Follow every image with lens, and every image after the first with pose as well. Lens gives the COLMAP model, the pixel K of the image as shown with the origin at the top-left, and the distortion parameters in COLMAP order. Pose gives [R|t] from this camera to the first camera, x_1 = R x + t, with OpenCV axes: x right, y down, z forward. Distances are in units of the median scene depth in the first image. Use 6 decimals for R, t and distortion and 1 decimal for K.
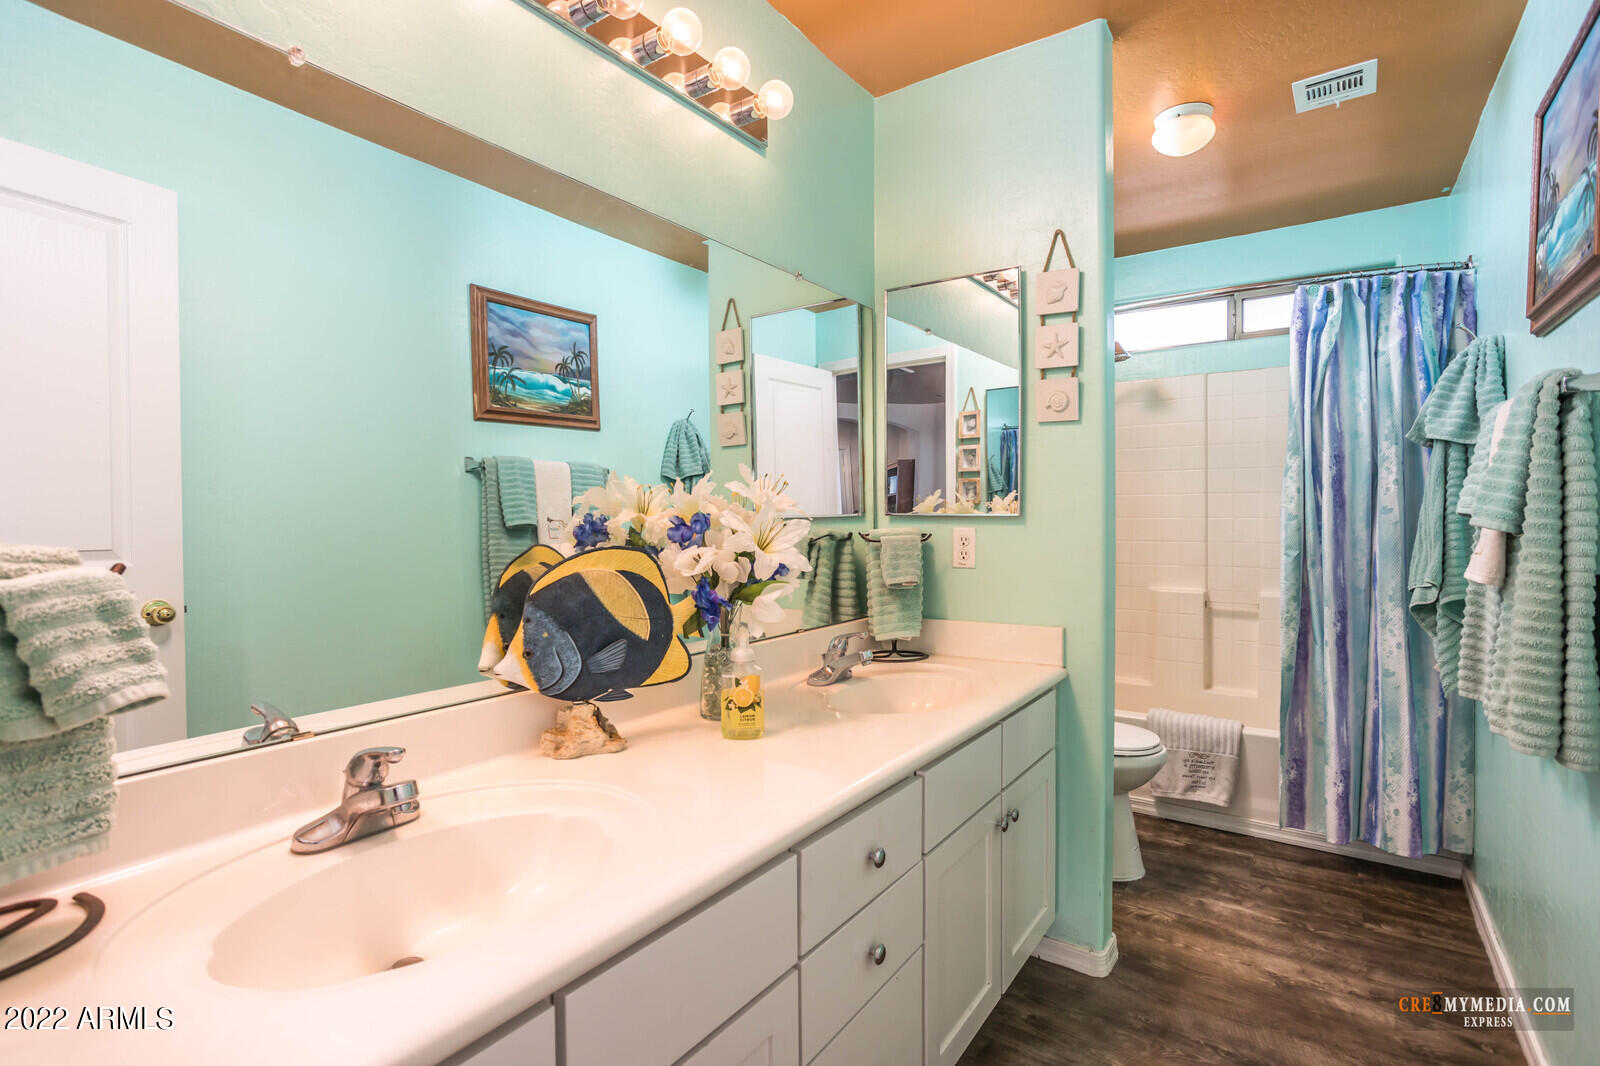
lens RADIAL K [[767.7, 0, 783.7], [0, 767.7, 529.2], [0, 0, 1]] dist [-0.029224, 0.003850]
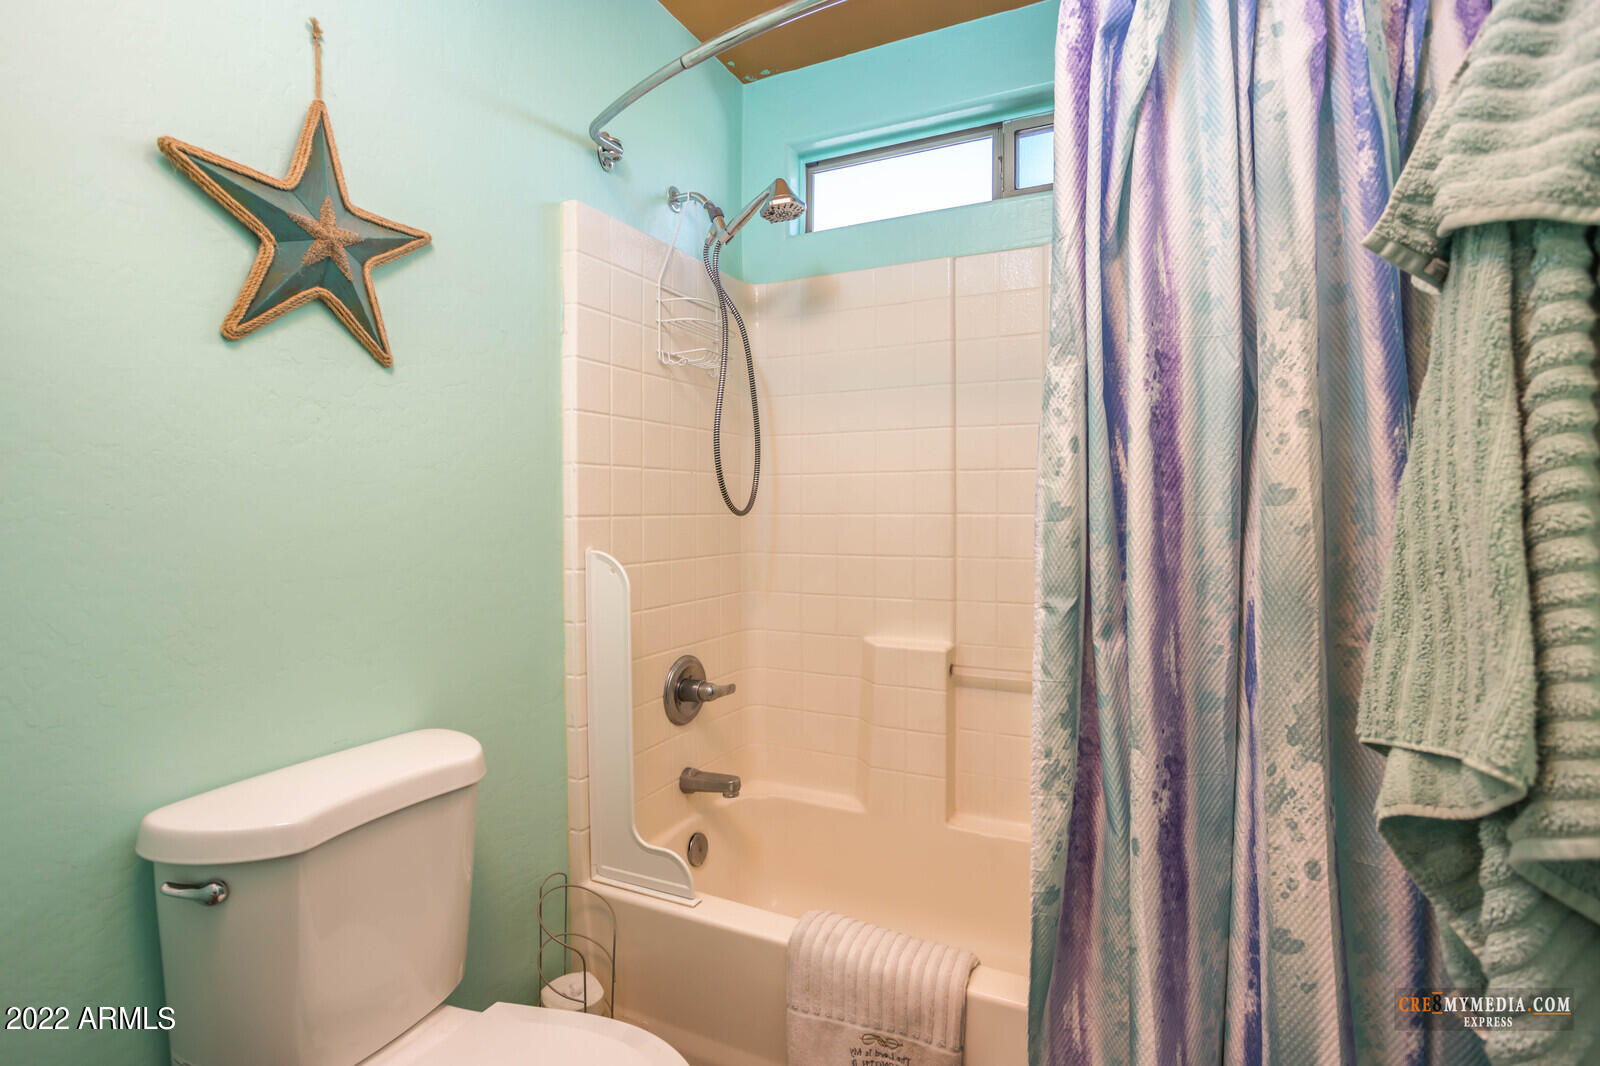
lens RADIAL K [[767.7, 0, 806.0], [0, 767.7, 521.3], [0, 0, 1]] dist [-0.029224, 0.003850]
pose [[0.982390, 0.005316, 0.186767, 0.481223], [-0.004190, 0.999971, -0.006424, -0.008144], [-0.186796, 0.005528, 0.982383, 0.652240]]
